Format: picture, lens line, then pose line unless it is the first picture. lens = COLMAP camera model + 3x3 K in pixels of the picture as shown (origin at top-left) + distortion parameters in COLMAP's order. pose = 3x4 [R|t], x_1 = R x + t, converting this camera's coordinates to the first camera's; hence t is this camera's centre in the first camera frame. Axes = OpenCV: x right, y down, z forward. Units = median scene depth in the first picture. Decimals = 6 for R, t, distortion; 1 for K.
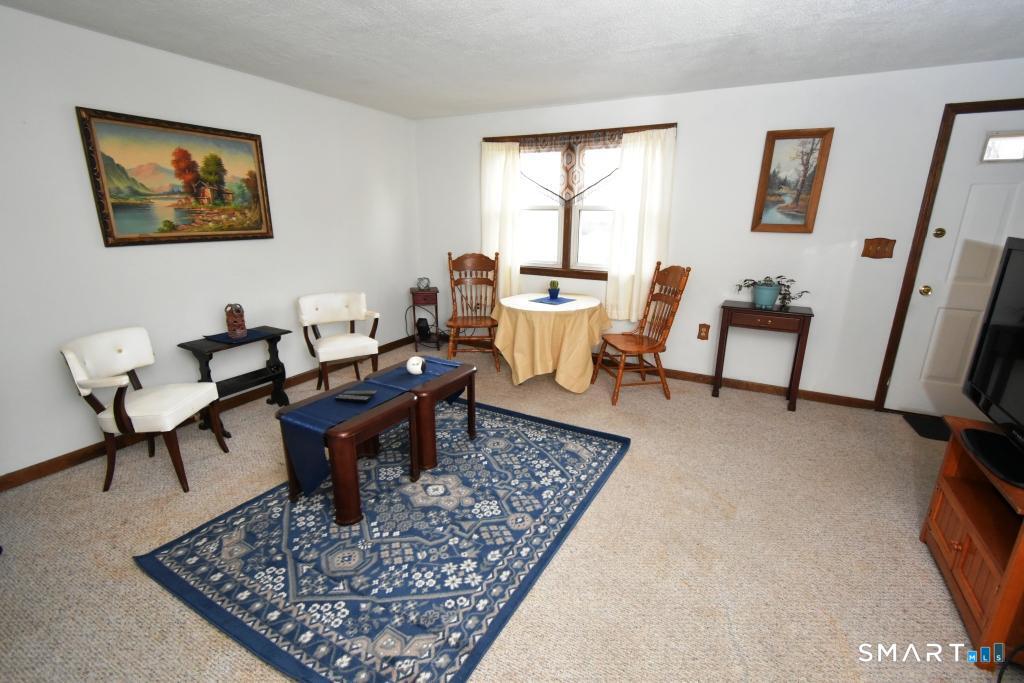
lens RADIAL K [[455.2, 0, 514.8], [0, 455.2, 339.4], [0, 0, 1]] dist [0.014640, -0.005080]
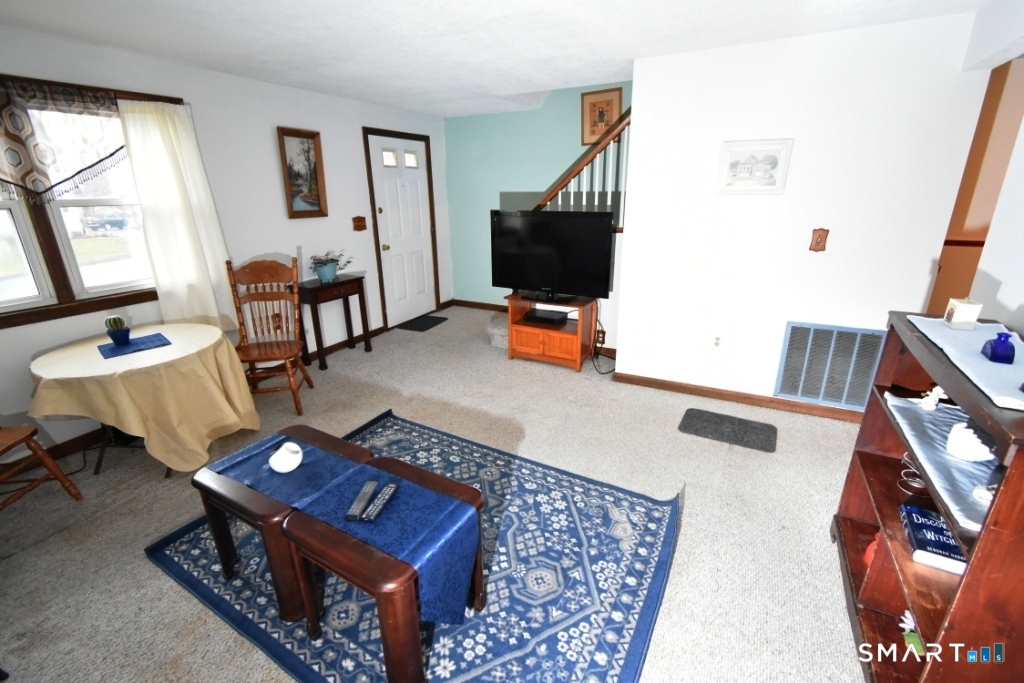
lens RADIAL K [[455.2, 0, 514.8], [0, 455.2, 339.4], [0, 0, 1]] dist [0.014640, -0.005080]
pose [[0.007358, -0.327183, 0.944932, -0.794149], [0.279607, 0.907939, 0.312197, -0.214747], [-0.960086, 0.261913, 0.098164, 0.585284]]
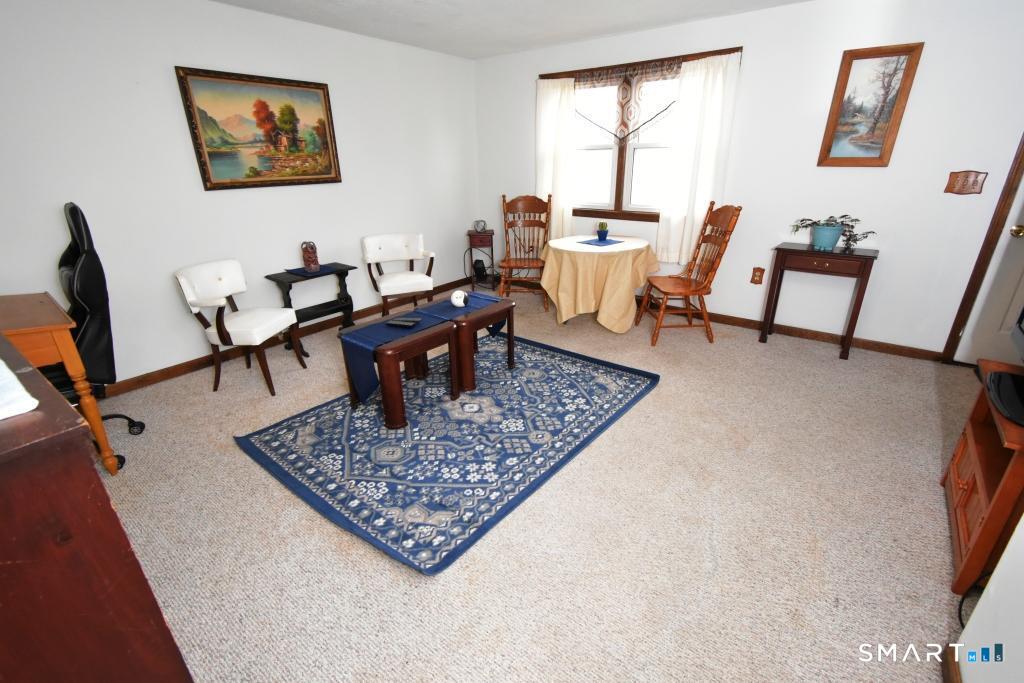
lens RADIAL K [[455.2, 0, 514.8], [0, 455.2, 339.4], [0, 0, 1]] dist [0.014640, -0.005080]
pose [[0.986373, 0.039766, -0.159646, 0.096021], [-0.021861, 0.993424, 0.112387, 0.028296], [0.163065, -0.107365, 0.980756, -0.067022]]
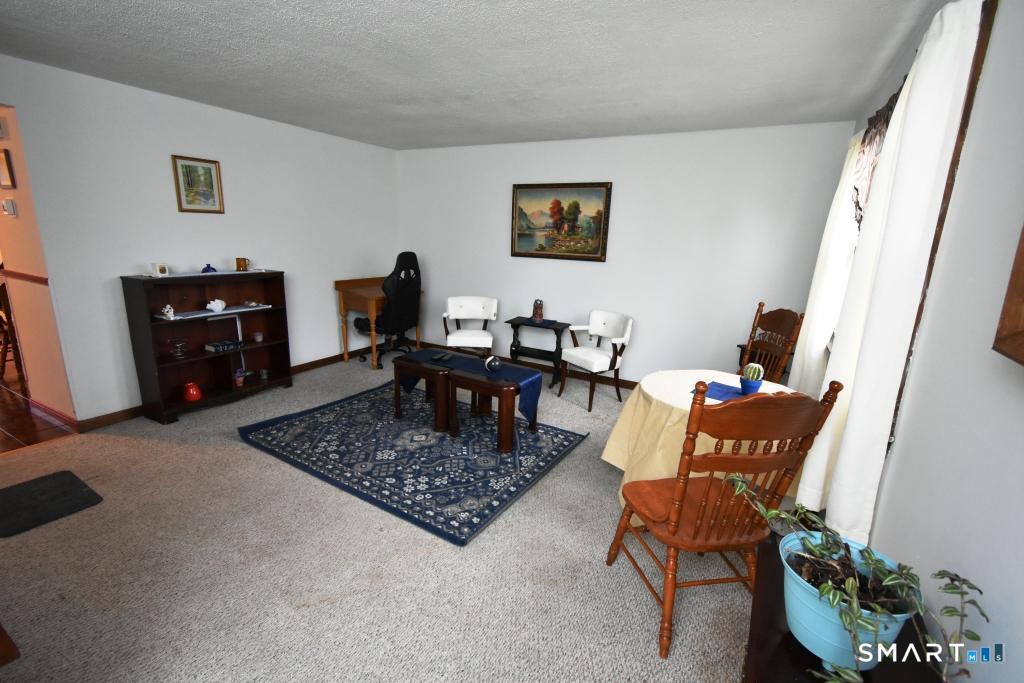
lens RADIAL K [[455.2, 0, 514.8], [0, 455.2, 339.4], [0, 0, 1]] dist [0.014640, -0.005080]
pose [[-0.028893, 0.221322, -0.974773, 0.960128], [-0.300379, 0.928185, 0.219647, -0.289391], [0.953382, 0.299147, 0.039663, 1.006051]]
